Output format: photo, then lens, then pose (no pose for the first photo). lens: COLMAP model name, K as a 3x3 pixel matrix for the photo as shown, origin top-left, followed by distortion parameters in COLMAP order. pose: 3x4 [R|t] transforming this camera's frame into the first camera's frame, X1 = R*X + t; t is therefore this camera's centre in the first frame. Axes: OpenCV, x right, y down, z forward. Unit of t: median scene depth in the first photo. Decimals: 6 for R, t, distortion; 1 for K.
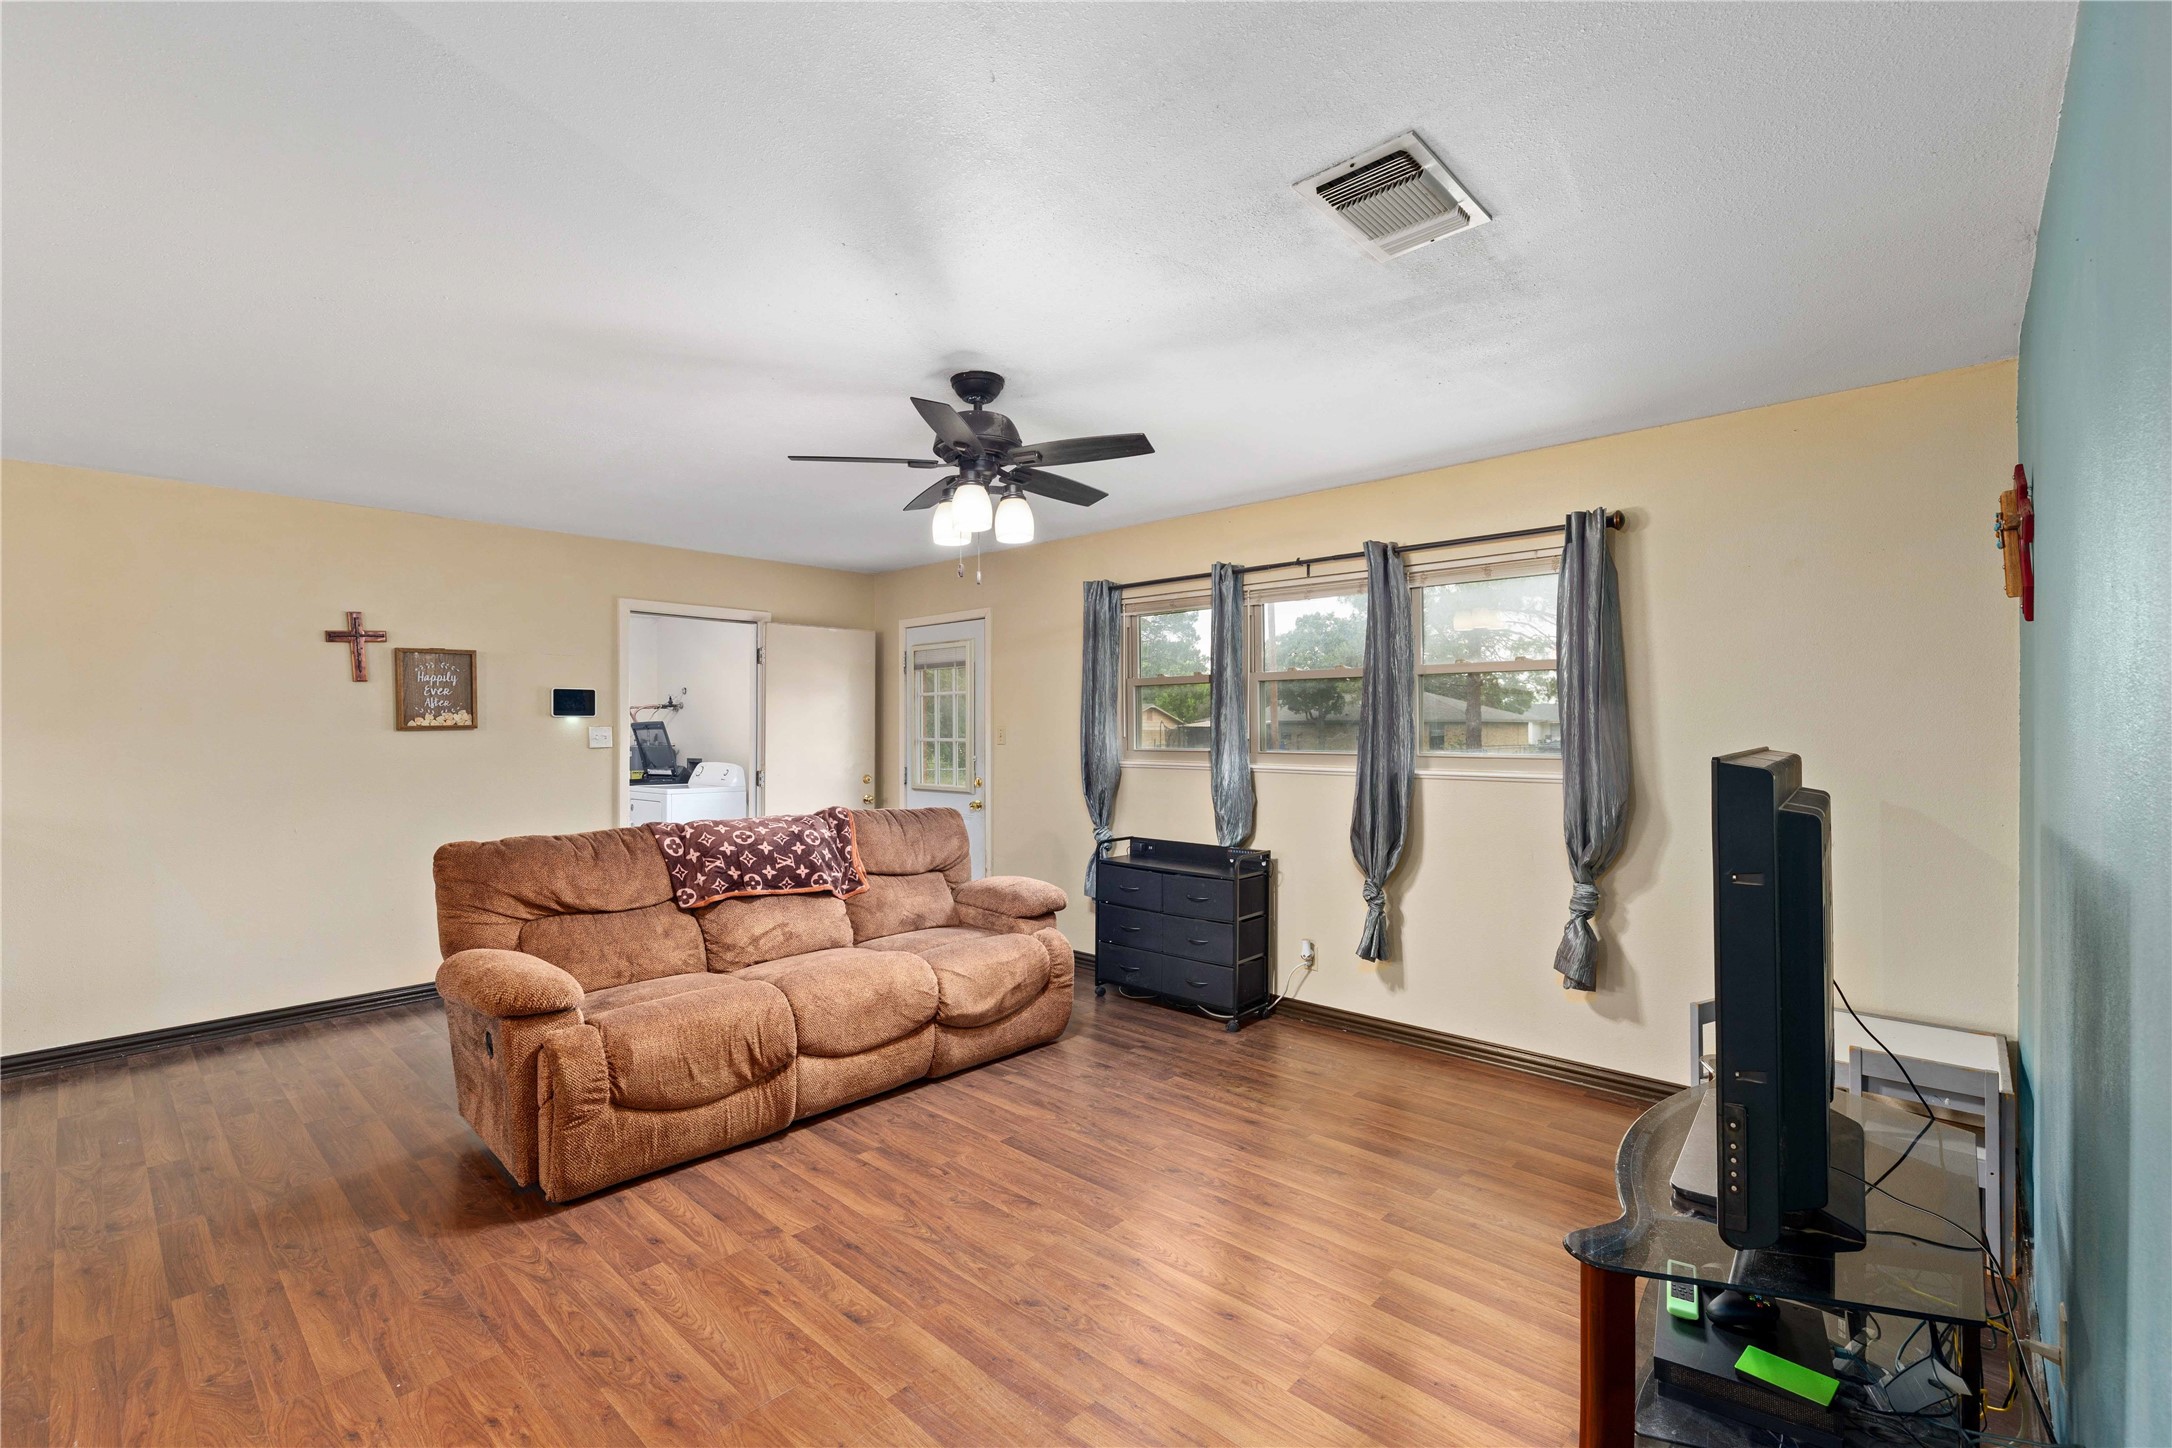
lens RADIAL K [[953.5, 0, 1073.2], [0, 953.5, 732.6], [0, 0, 1]] dist [0.000987, -0.001073]
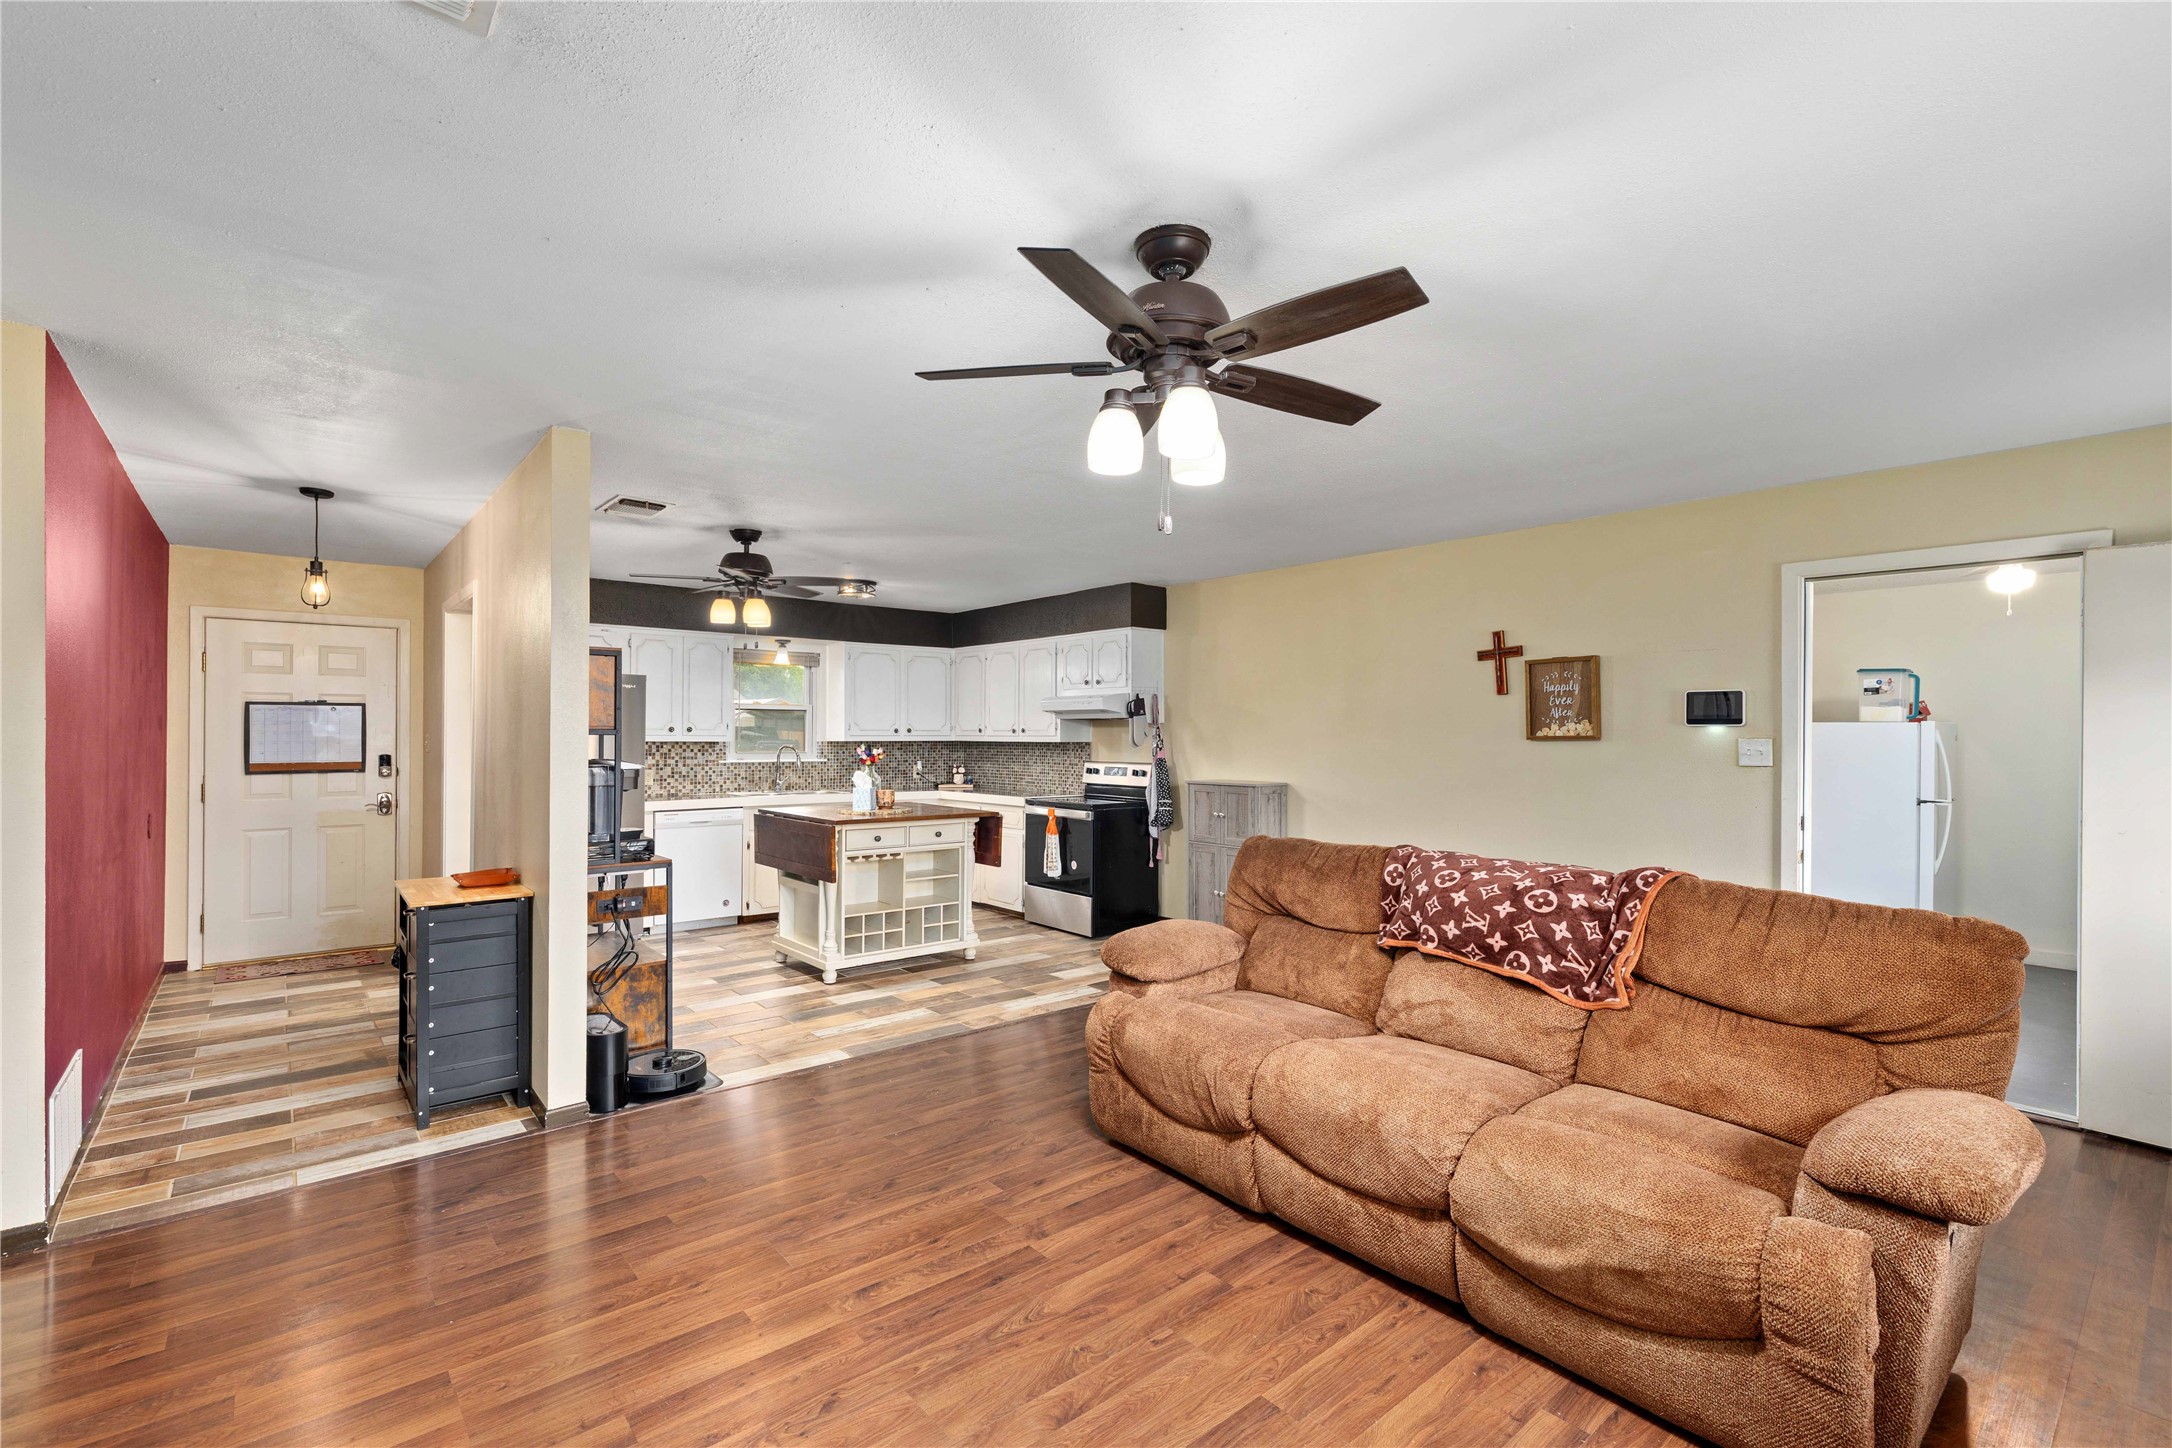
lens RADIAL K [[953.5, 0, 1075.9], [0, 953.5, 732.6], [0, 0, 1]] dist [0.000987, -0.001073]
pose [[-0.118335, 0.001157, -0.992973, 0.473195], [-0.012324, 0.999921, 0.002634, -0.008937], [0.992897, 0.012549, -0.118311, 0.795428]]
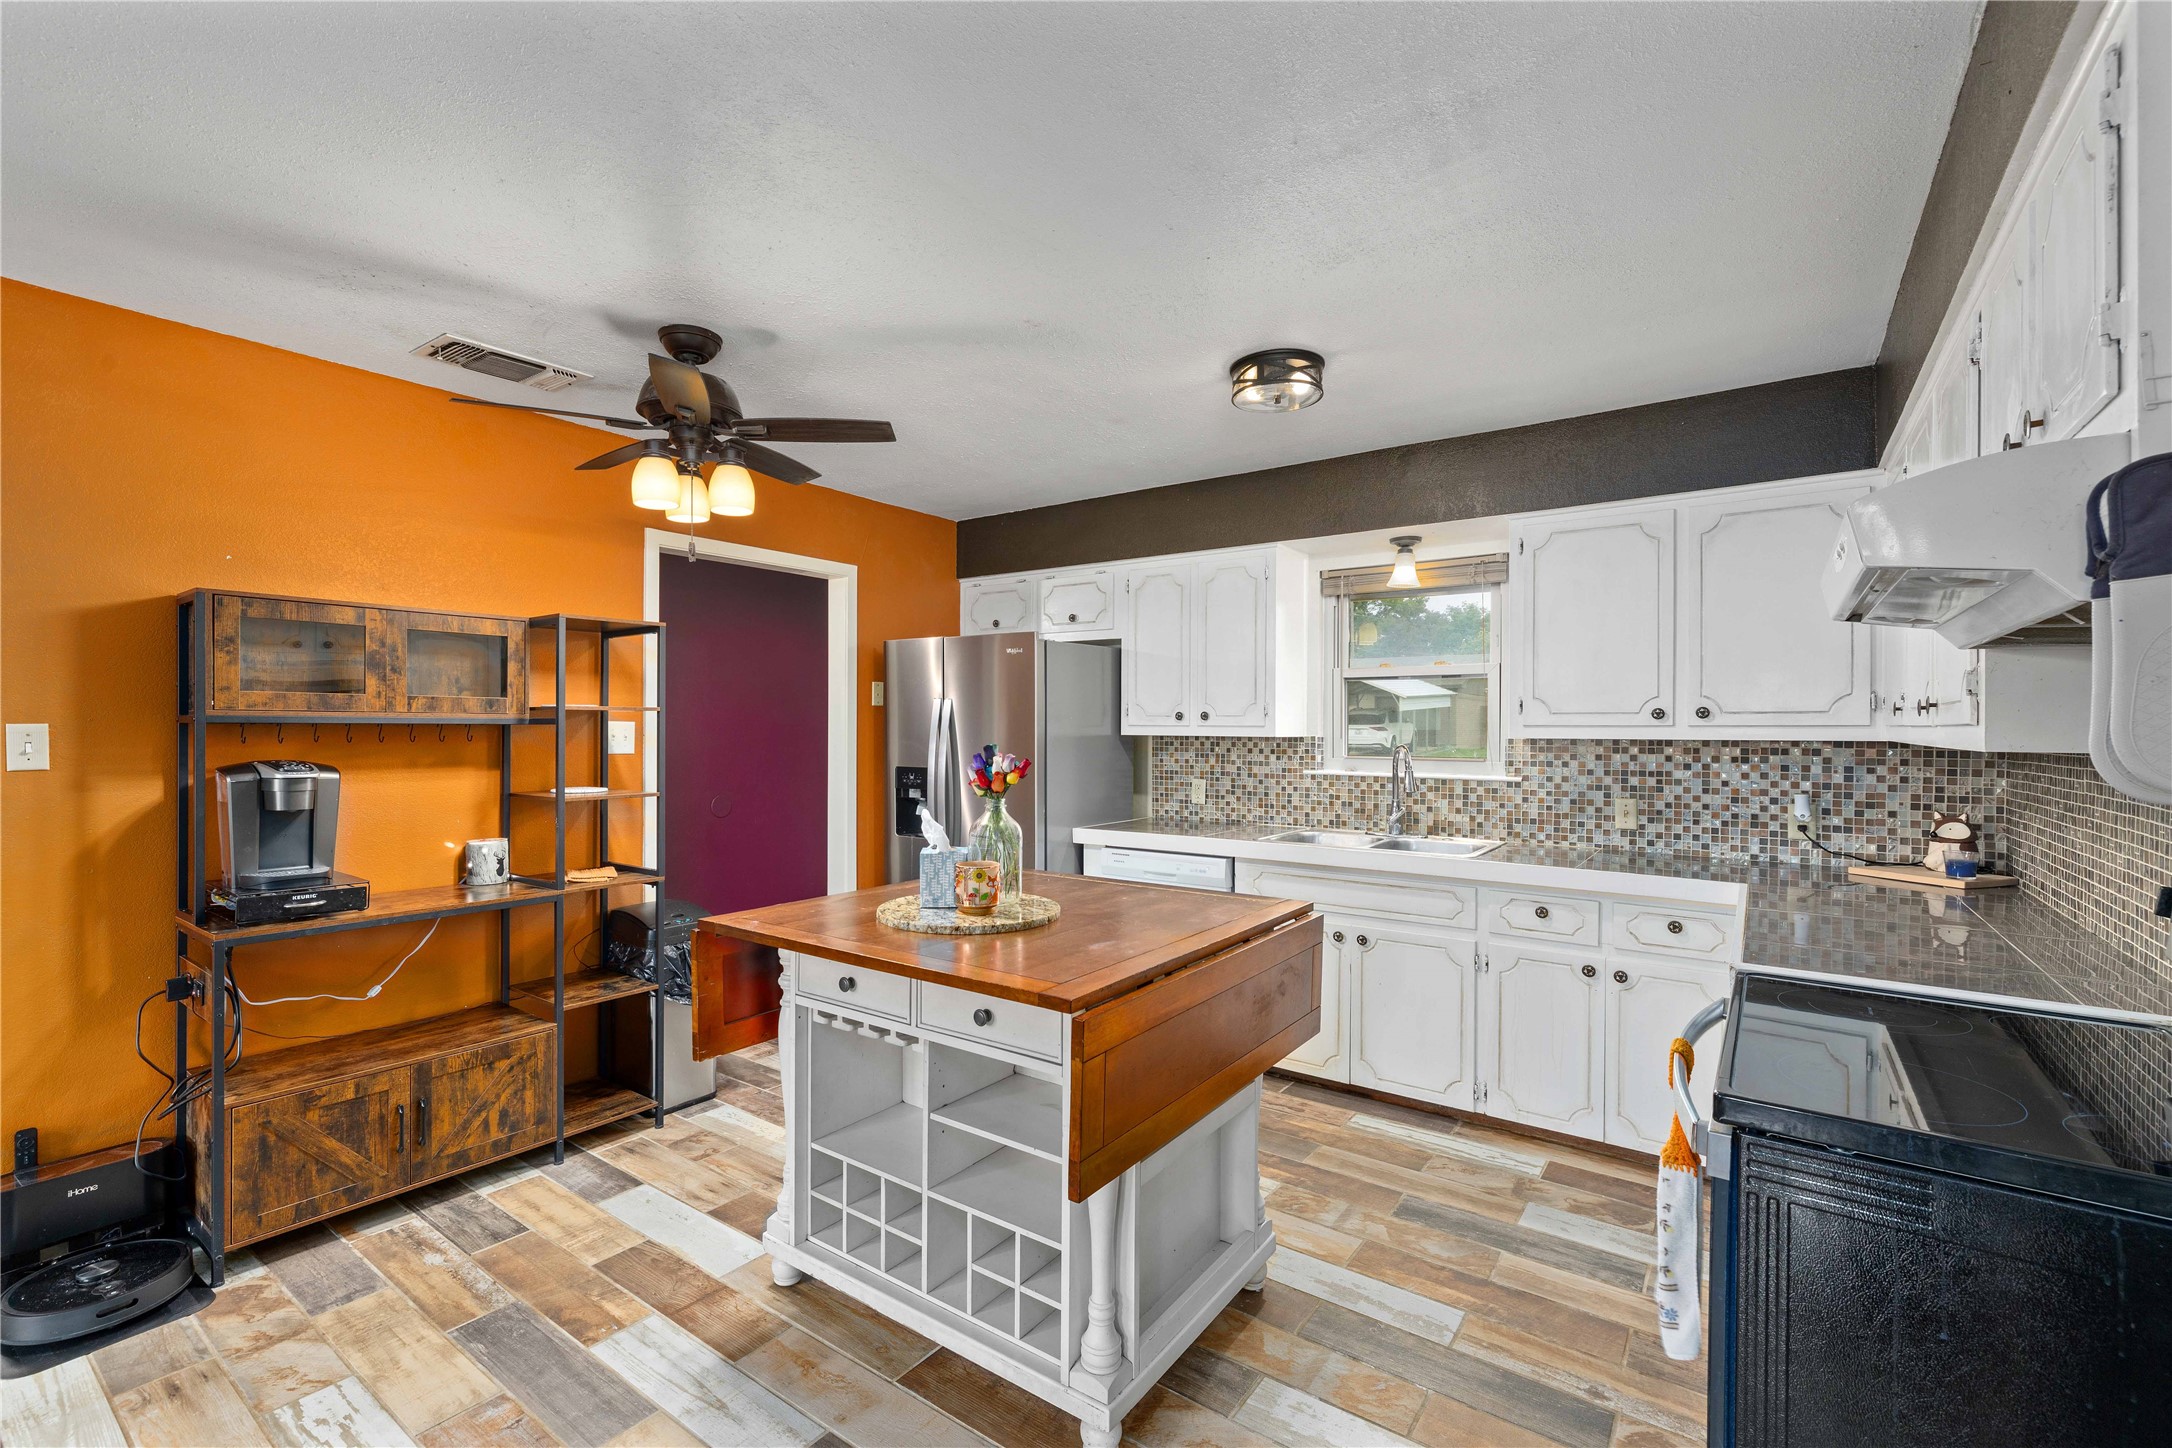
lens RADIAL K [[953.5, 0, 1069.8], [0, 953.5, 722.1], [0, 0, 1]] dist [0.000987, -0.001073]
pose [[-0.991723, 0.002960, -0.128365, -1.000126], [0.001934, 0.999965, 0.008115, -0.003144], [0.128385, 0.007799, -0.991694, 0.913170]]
